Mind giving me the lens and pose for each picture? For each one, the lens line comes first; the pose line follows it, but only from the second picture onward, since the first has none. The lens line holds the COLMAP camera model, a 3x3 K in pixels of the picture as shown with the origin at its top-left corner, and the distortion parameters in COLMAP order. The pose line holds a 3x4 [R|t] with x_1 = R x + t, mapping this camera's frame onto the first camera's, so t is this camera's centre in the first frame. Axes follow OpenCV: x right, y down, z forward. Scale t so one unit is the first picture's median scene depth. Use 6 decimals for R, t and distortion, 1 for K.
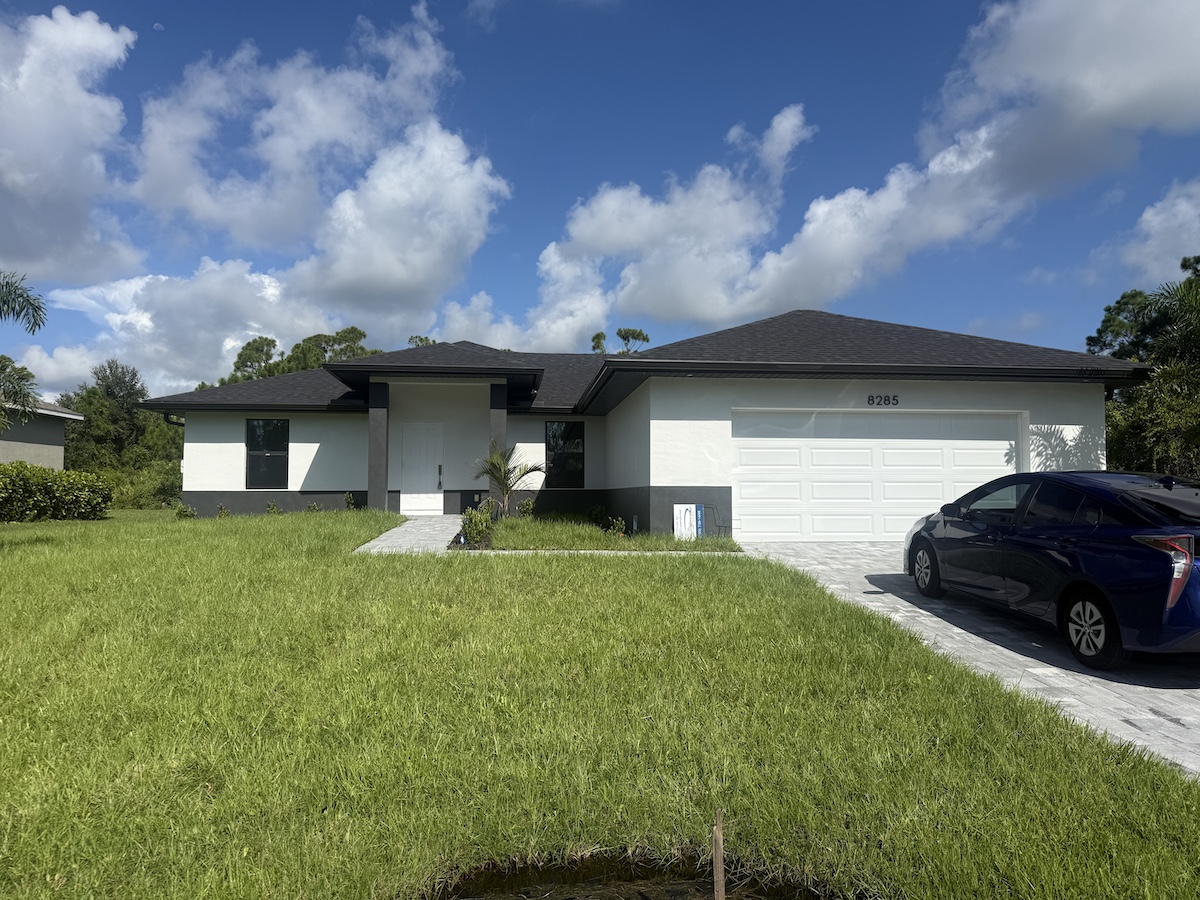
lens RADIAL K [[842.5, 0, 600.0], [0, 842.5, 450.0], [0, 0, 1]] dist [0.049813, 0.003208]
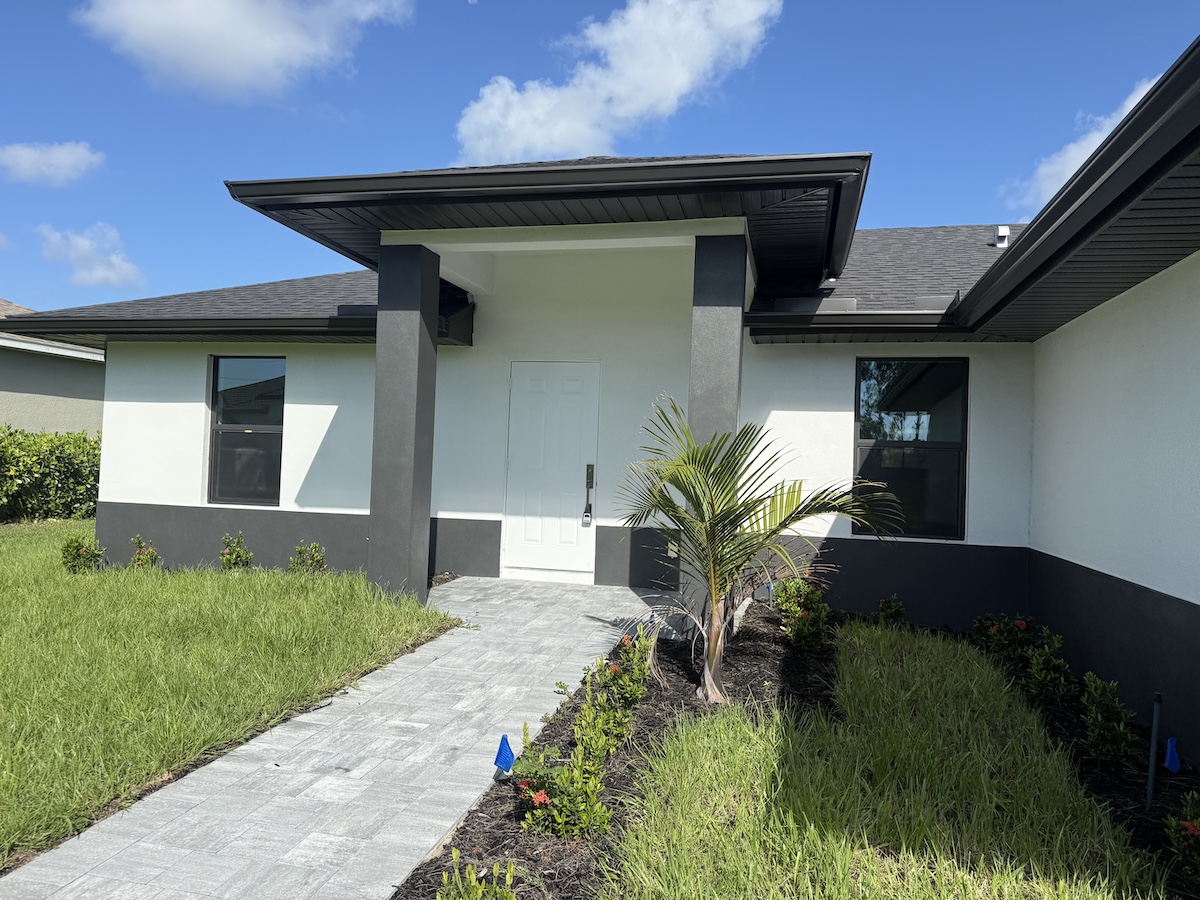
lens RADIAL K [[842.5, 0, 600.0], [0, 842.5, 450.0], [0, 0, 1]] dist [0.049813, 0.003208]
pose [[0.946654, 0.026928, -0.321124, -0.051331], [-0.016829, 0.999274, 0.034184, -0.004035], [0.321812, -0.026956, 0.946420, 0.615546]]
